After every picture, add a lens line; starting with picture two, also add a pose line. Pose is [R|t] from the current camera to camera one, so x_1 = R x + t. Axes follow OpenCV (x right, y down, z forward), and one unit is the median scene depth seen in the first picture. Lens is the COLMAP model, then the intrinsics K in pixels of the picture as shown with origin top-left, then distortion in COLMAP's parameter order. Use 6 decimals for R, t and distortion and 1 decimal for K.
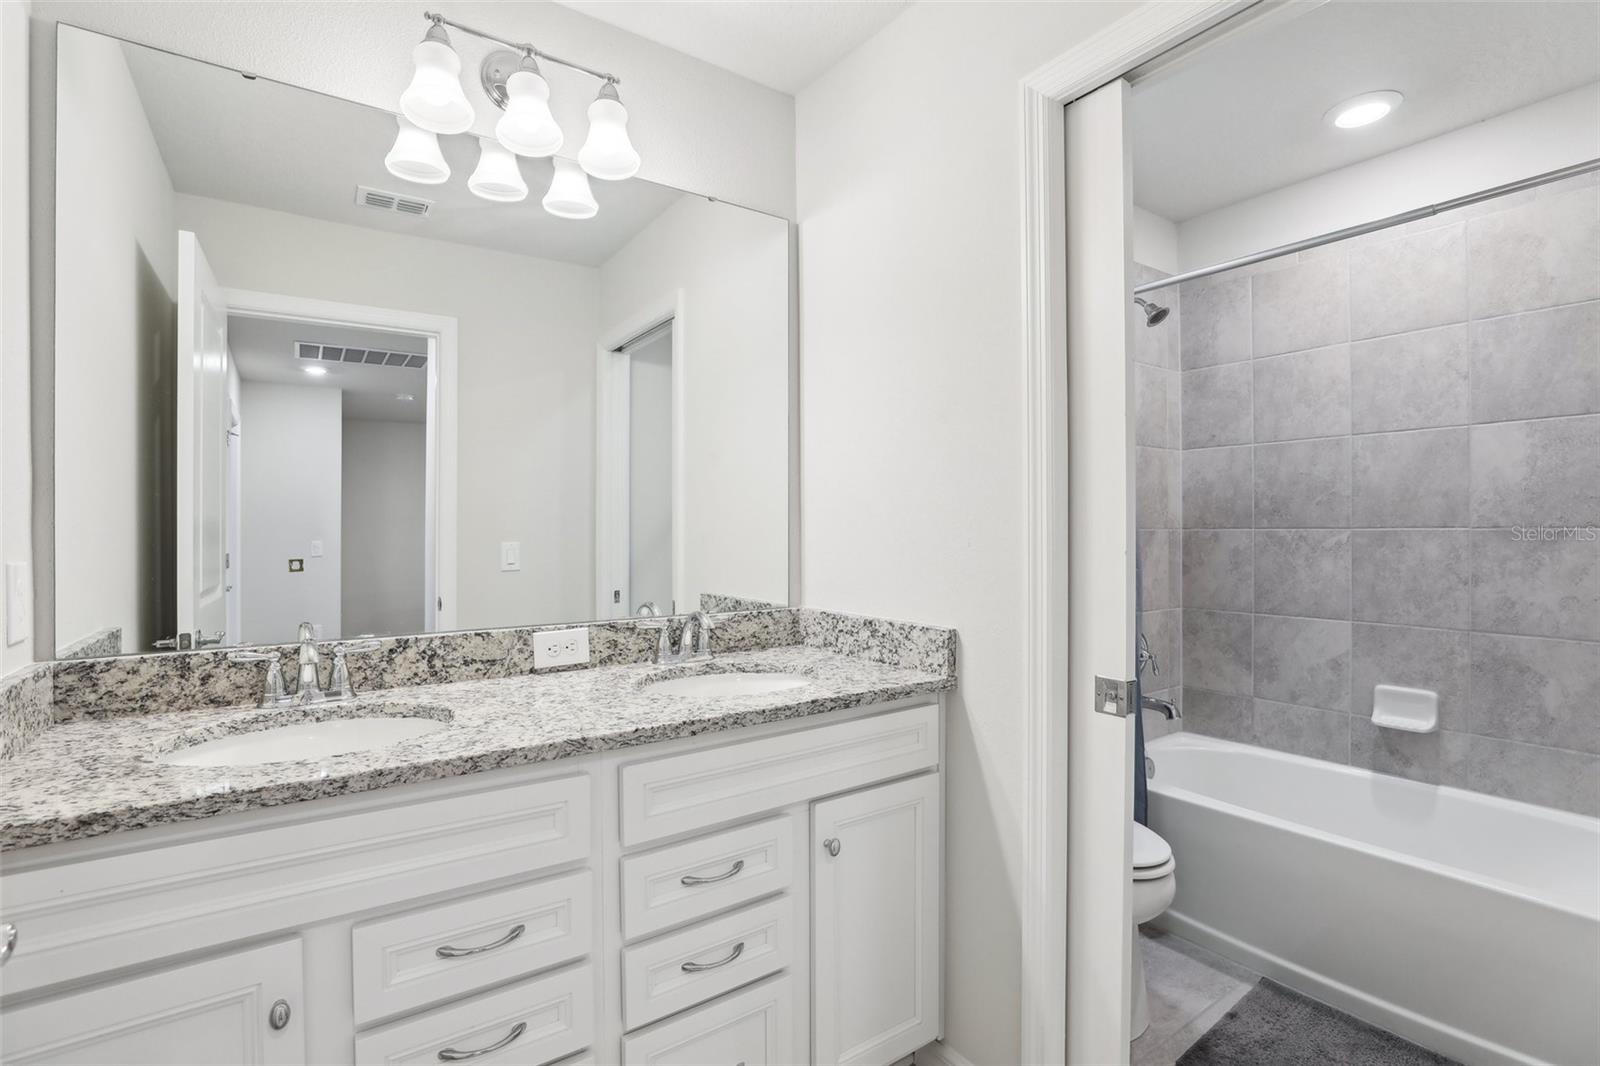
lens RADIAL K [[743.4, 0, 799.0], [0, 743.4, 529.5], [0, 0, 1]] dist [-0.040376, 0.011411]
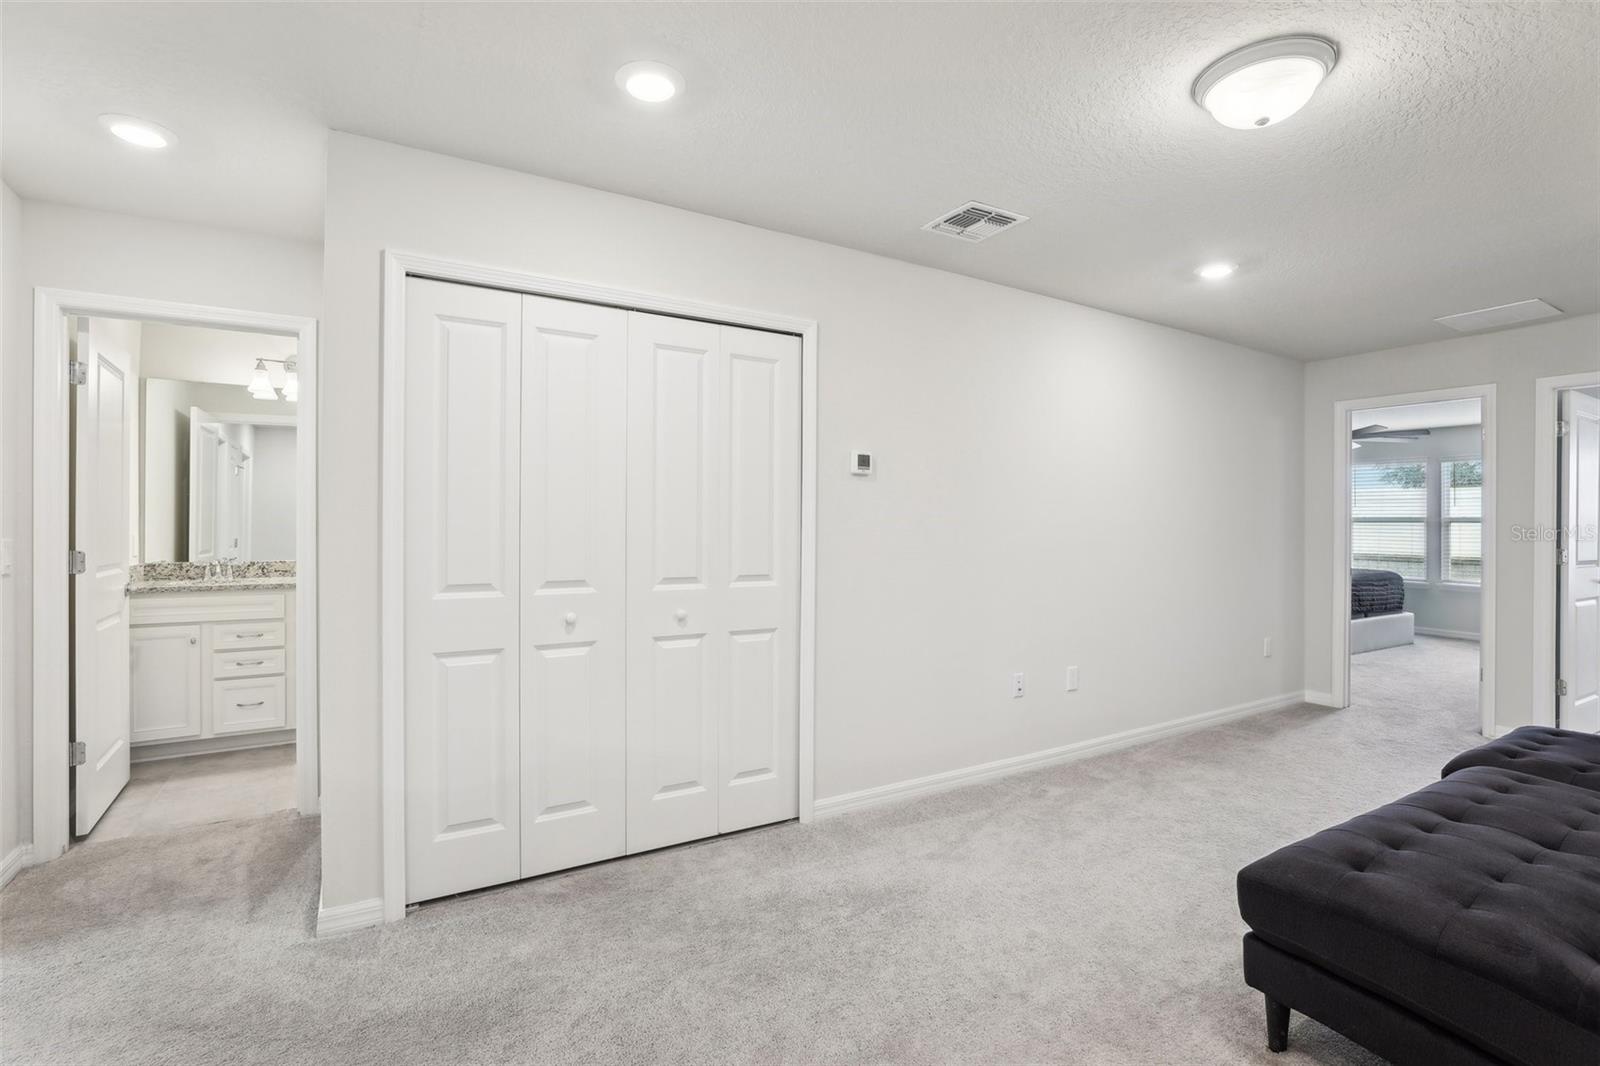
lens RADIAL K [[743.4, 0, 802.0], [0, 743.4, 521.1], [0, 0, 1]] dist [-0.040376, 0.011411]
pose [[0.998085, 0.009555, -0.061109, 2.075549], [-0.009393, 0.999952, 0.002933, -0.053593], [0.061134, -0.002354, 0.998127, -2.030521]]
